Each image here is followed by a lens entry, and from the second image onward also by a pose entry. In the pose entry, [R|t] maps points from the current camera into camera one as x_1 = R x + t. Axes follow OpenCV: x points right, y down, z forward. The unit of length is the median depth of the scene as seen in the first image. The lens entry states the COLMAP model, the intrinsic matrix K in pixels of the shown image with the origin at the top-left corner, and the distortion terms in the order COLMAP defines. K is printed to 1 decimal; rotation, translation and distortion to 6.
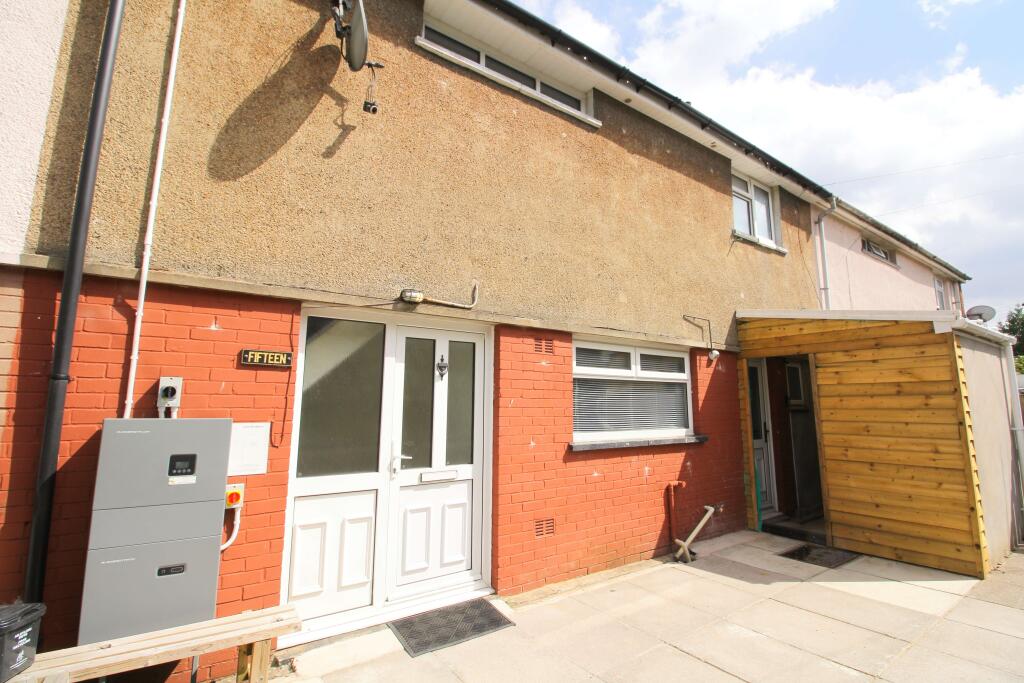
lens RADIAL K [[469.8, 0, 512.6], [0, 469.8, 329.4], [0, 0, 1]] dist [0.002375, -0.013893]
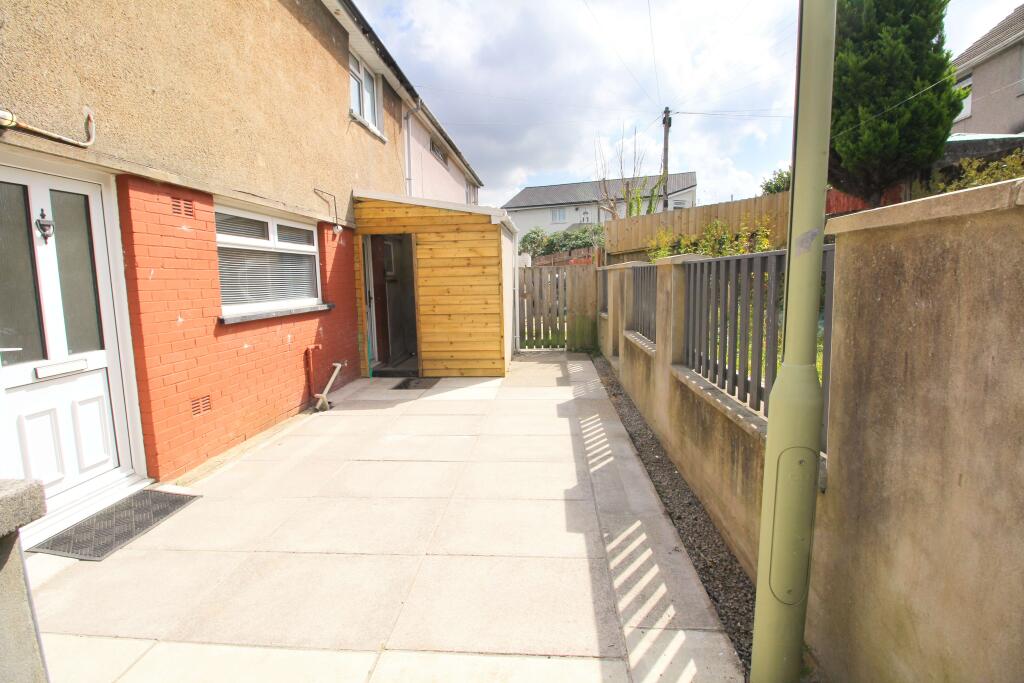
lens RADIAL K [[469.8, 0, 512.6], [0, 469.8, 329.4], [0, 0, 1]] dist [0.002375, -0.013893]
pose [[0.635122, -0.102439, 0.765589, -0.205240], [-0.098063, 0.972453, 0.211470, 0.011346], [-0.766162, -0.209385, 0.607581, -0.016574]]
